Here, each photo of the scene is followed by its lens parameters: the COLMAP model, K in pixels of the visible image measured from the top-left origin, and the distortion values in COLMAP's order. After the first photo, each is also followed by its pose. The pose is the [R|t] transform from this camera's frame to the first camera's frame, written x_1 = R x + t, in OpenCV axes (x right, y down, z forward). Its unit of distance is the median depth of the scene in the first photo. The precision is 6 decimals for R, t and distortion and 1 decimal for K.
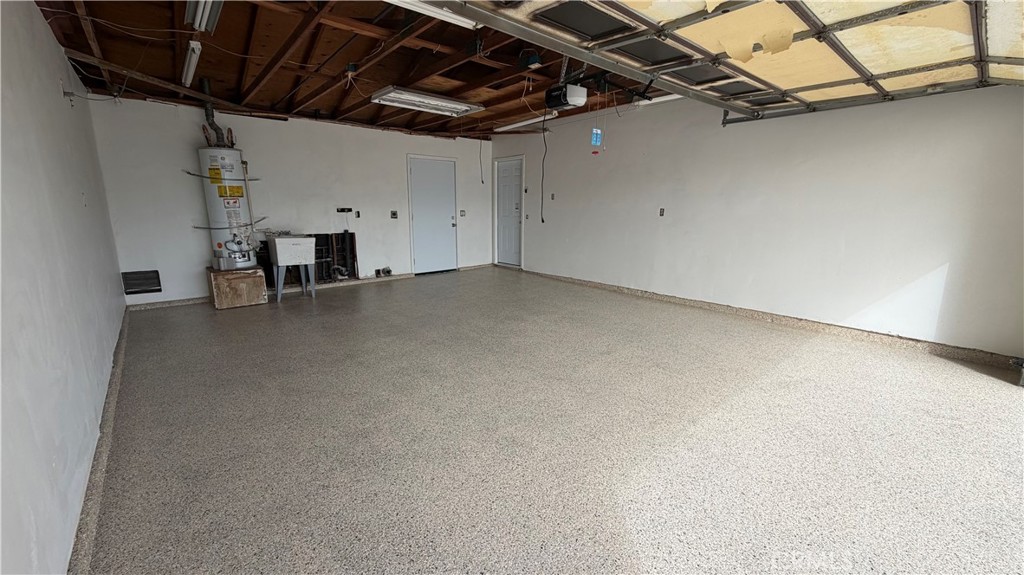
lens RADIAL K [[408.9, 0, 509.2], [0, 408.9, 287.3], [0, 0, 1]] dist [0.000449, 0.000027]
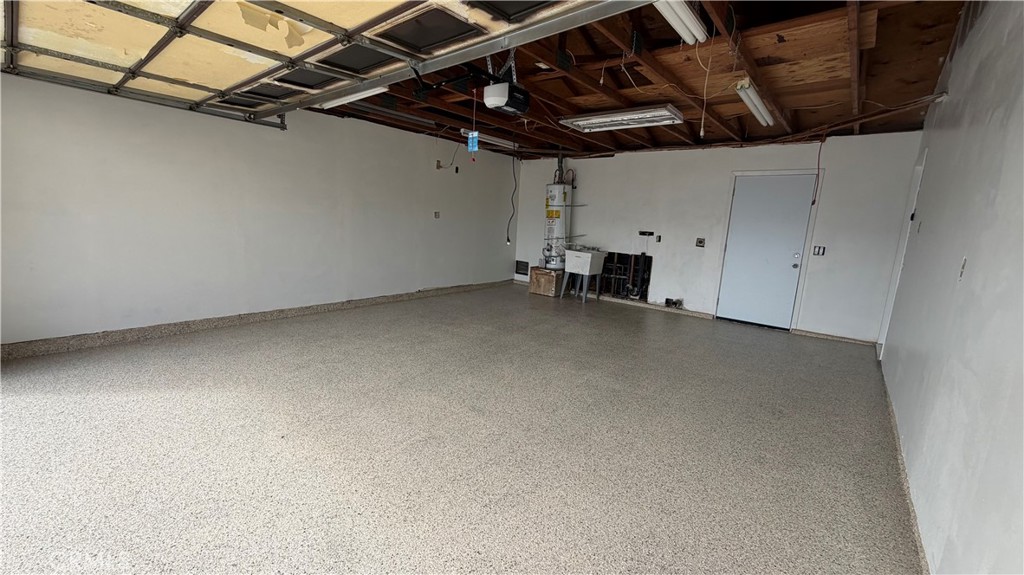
lens RADIAL K [[408.9, 0, 508.6], [0, 408.9, 288.9], [0, 0, 1]] dist [0.000449, 0.000027]
pose [[0.155845, 0.172720, -0.972564, 0.698567], [-0.245837, 0.960396, 0.131165, -0.129083], [0.956701, 0.218651, 0.192133, 0.618342]]
